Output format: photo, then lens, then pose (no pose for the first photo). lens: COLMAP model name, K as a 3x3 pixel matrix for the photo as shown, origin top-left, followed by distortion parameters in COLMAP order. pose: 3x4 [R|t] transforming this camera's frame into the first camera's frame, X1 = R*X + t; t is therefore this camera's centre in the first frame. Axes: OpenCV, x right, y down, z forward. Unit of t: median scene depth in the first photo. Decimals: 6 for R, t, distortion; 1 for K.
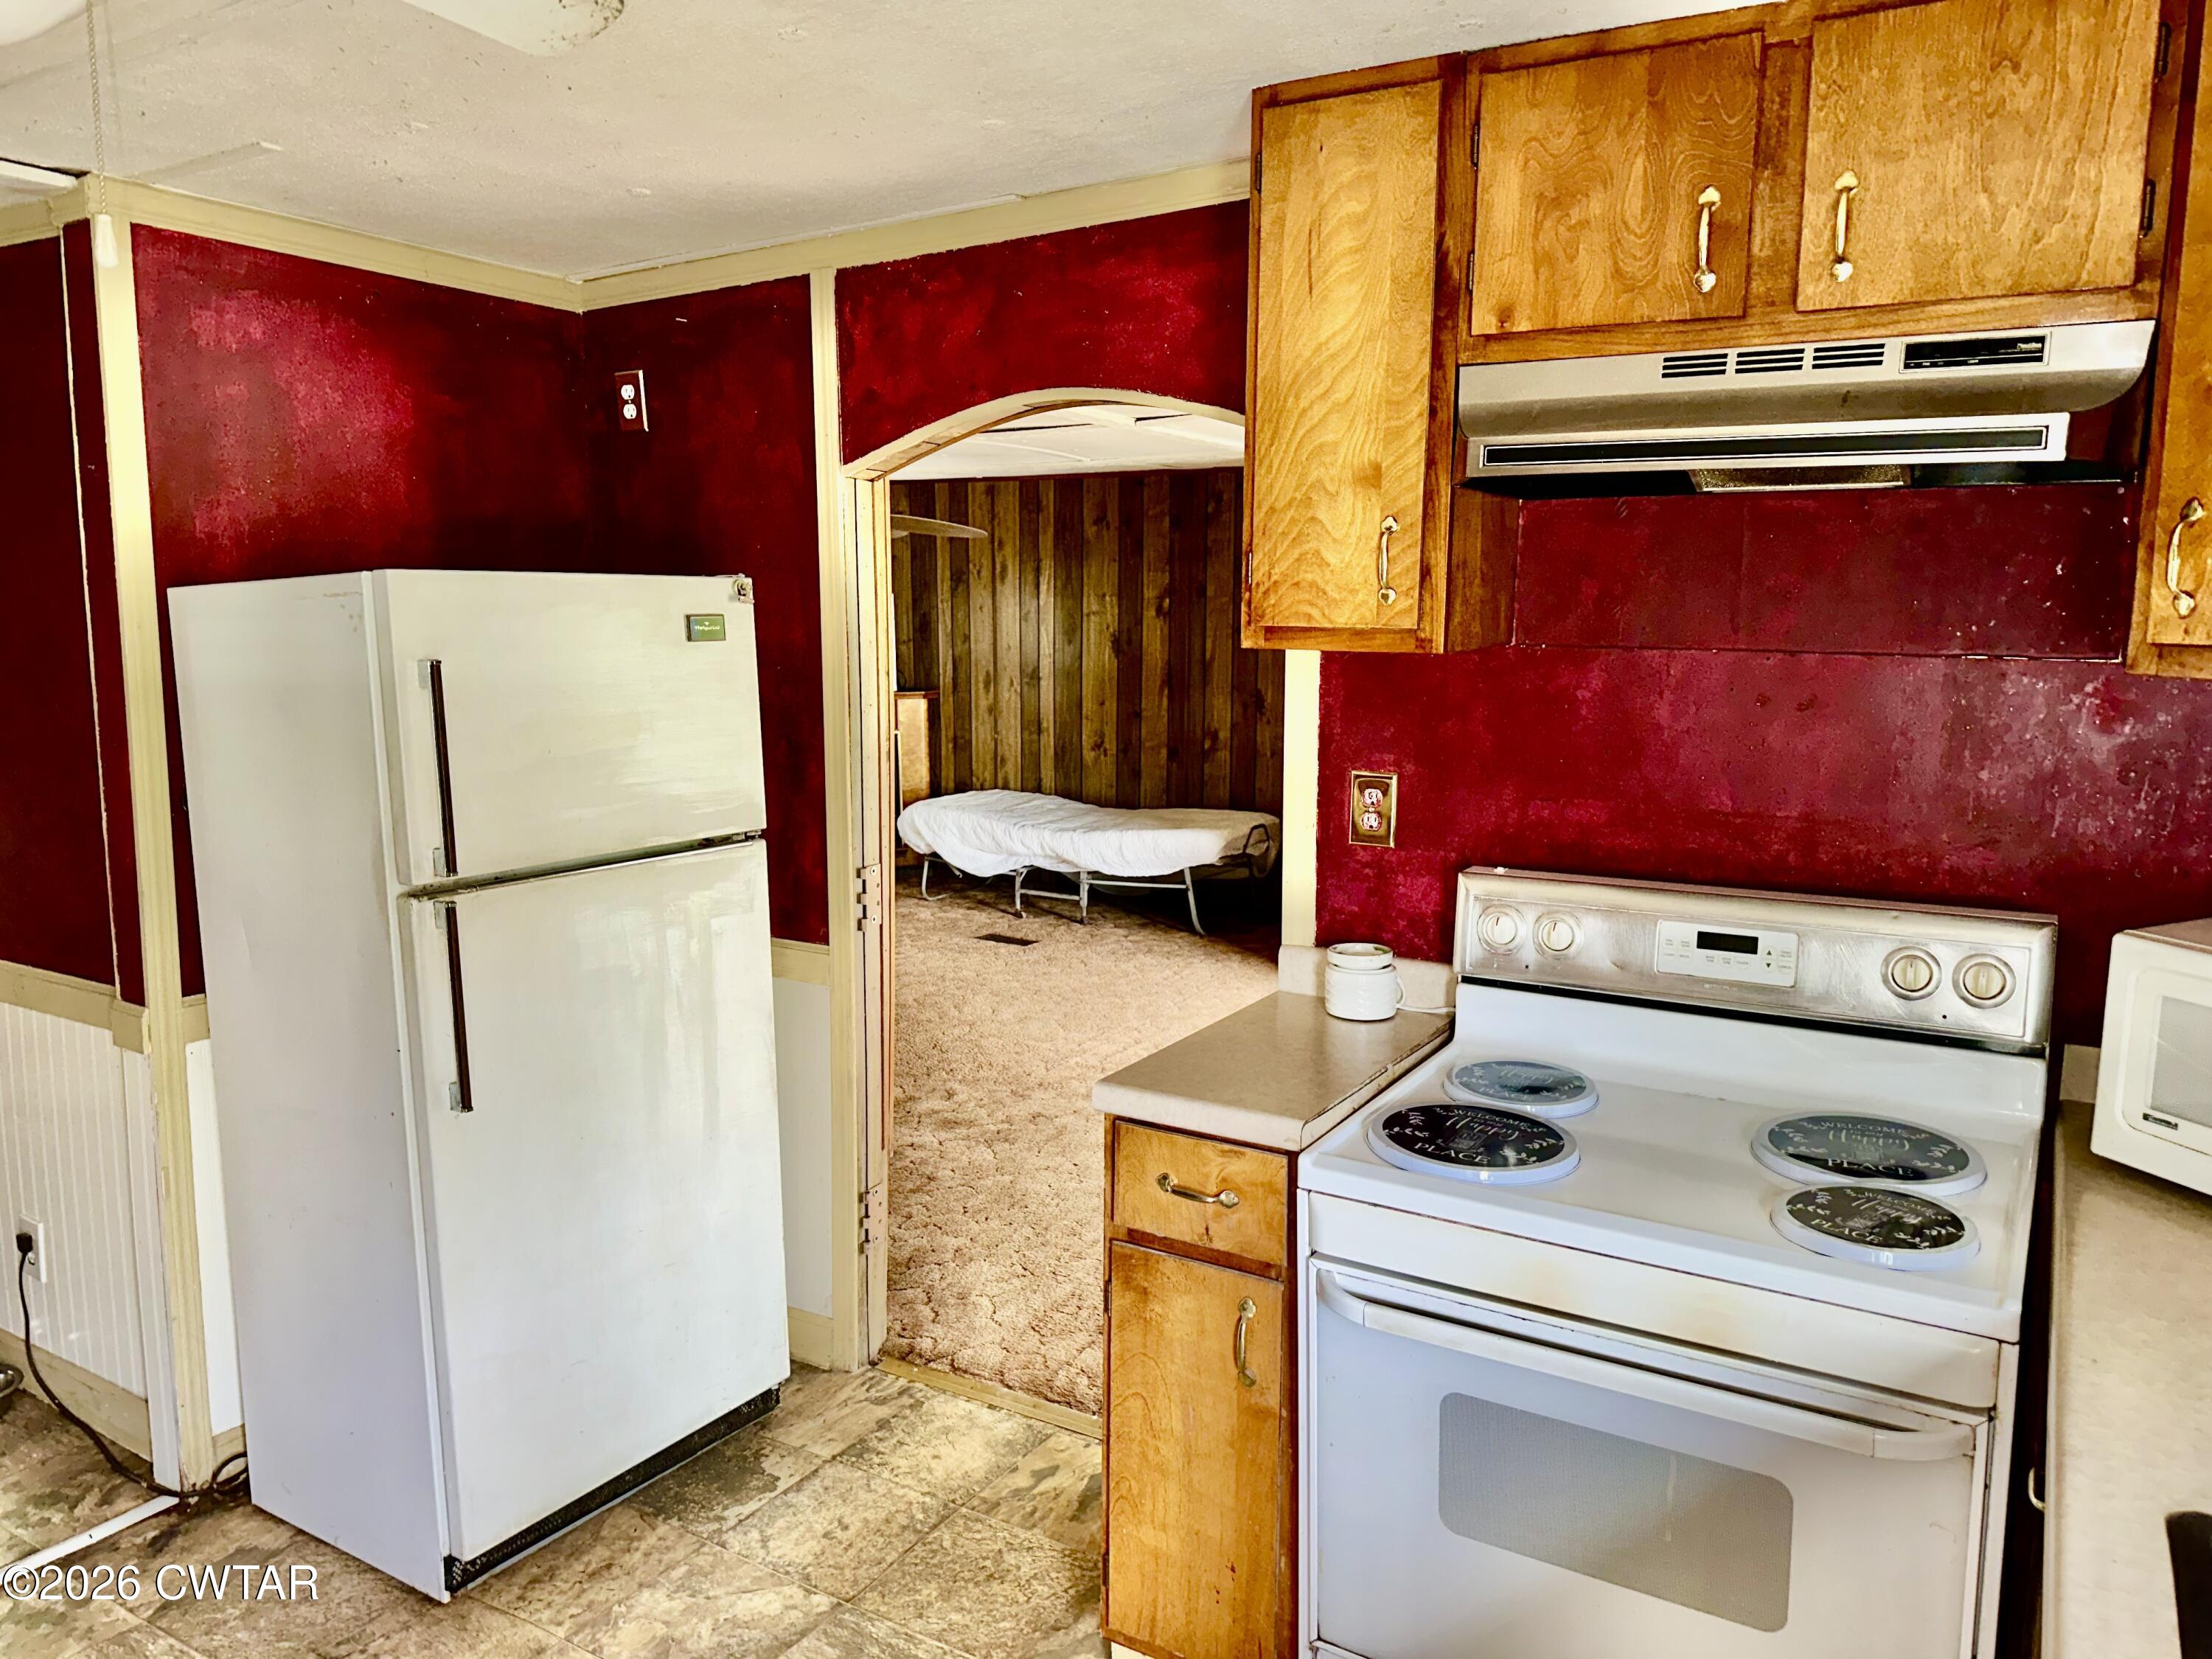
lens RADIAL K [[1572.6, 0, 1100.8], [0, 1572.6, 811.2], [0, 0, 1]] dist [0.114270, -0.157910]
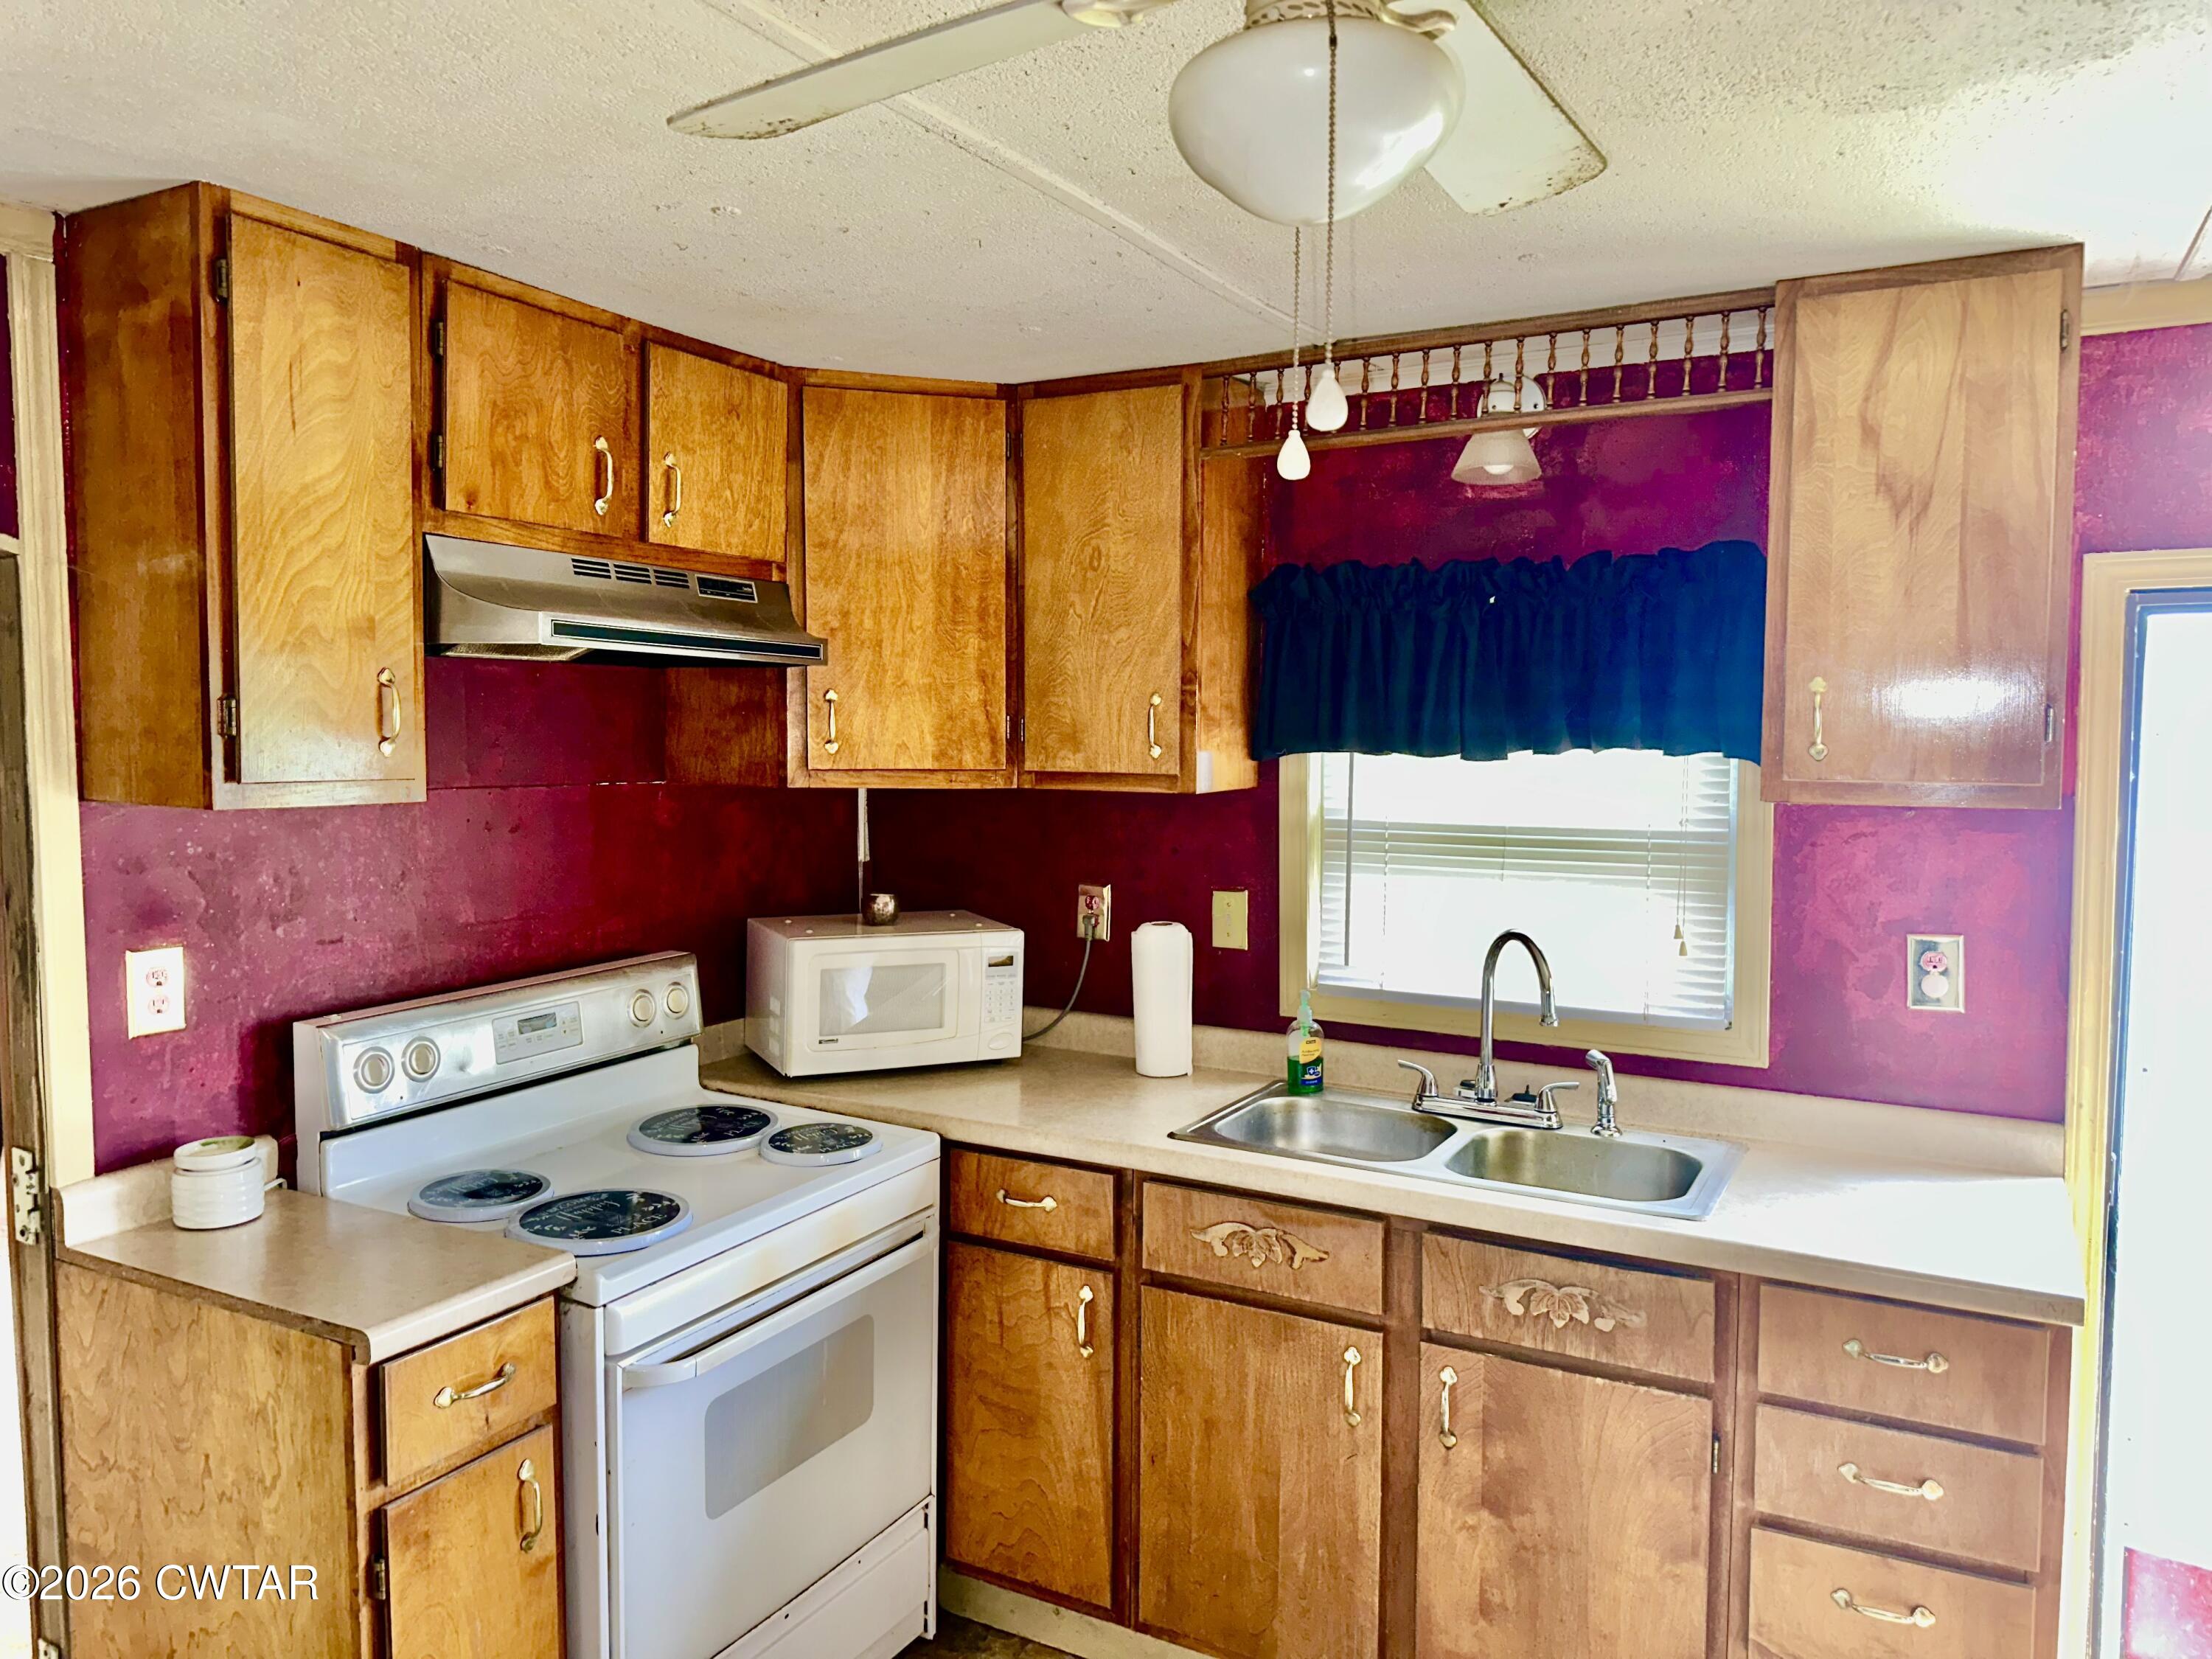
lens RADIAL K [[1572.6, 0, 1100.8], [0, 1572.6, 811.2], [0, 0, 1]] dist [0.114270, -0.157910]
pose [[-0.039648, -0.064355, 0.997139, -0.879590], [0.126218, 0.989608, 0.068888, -0.114274], [-0.991210, 0.128588, -0.031113, 0.618762]]
